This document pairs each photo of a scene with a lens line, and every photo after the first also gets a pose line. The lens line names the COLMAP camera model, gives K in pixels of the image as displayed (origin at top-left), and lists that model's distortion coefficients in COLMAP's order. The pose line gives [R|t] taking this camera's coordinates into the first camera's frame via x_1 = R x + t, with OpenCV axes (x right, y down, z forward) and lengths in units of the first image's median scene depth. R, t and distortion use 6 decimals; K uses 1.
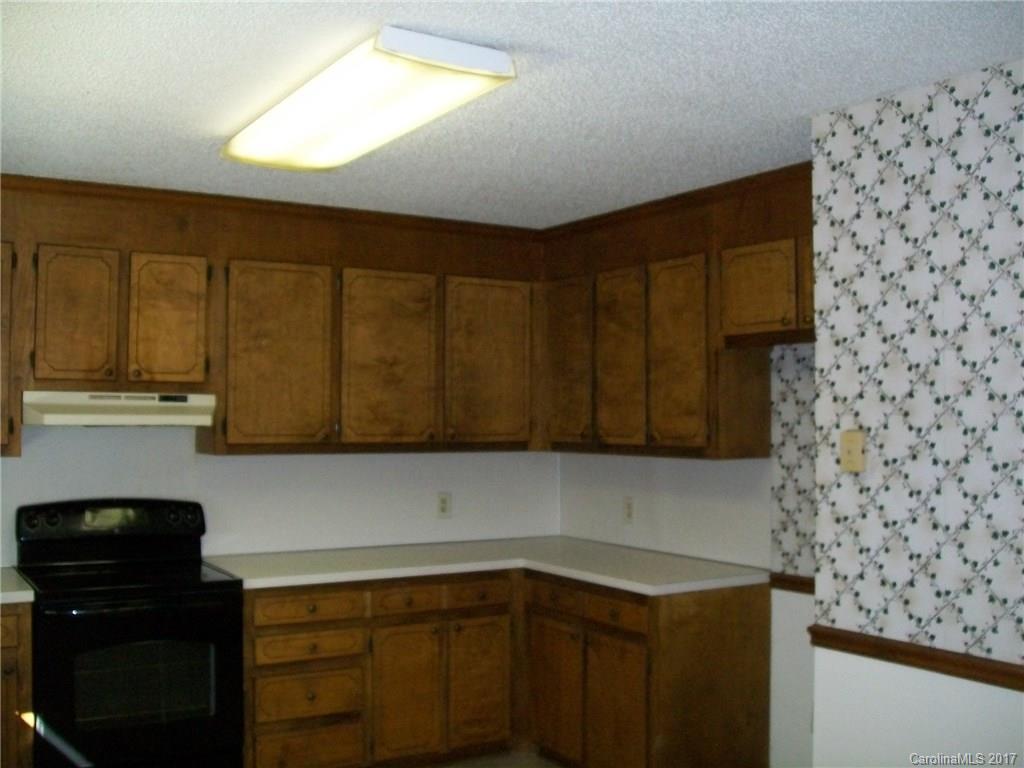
lens RADIAL K [[1093.8, 0, 512.0], [0, 1093.8, 384.0], [0, 0, 1]] dist [-0.198249, 0.199217]
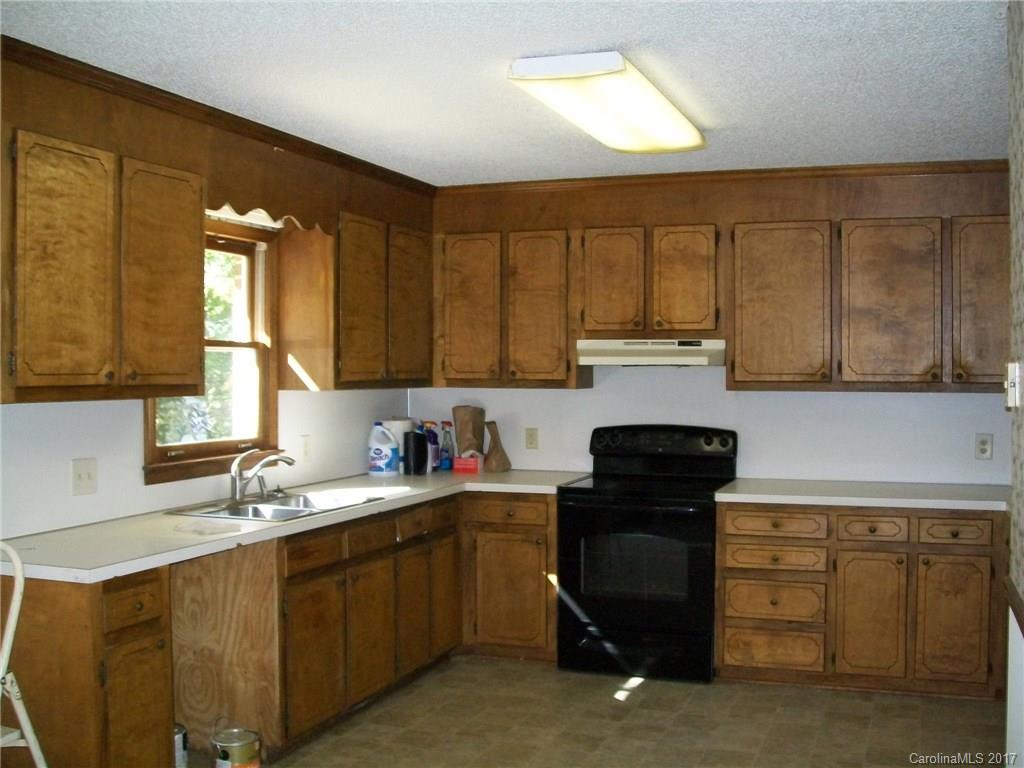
lens RADIAL K [[1093.8, 0, 512.0], [0, 1093.8, 384.0], [0, 0, 1]] dist [-0.198249, 0.199217]
pose [[0.609156, 0.010004, -0.792987, 0.551519], [0.025329, 0.999165, 0.032063, 0.015164], [0.792646, -0.039617, 0.608394, 0.088084]]
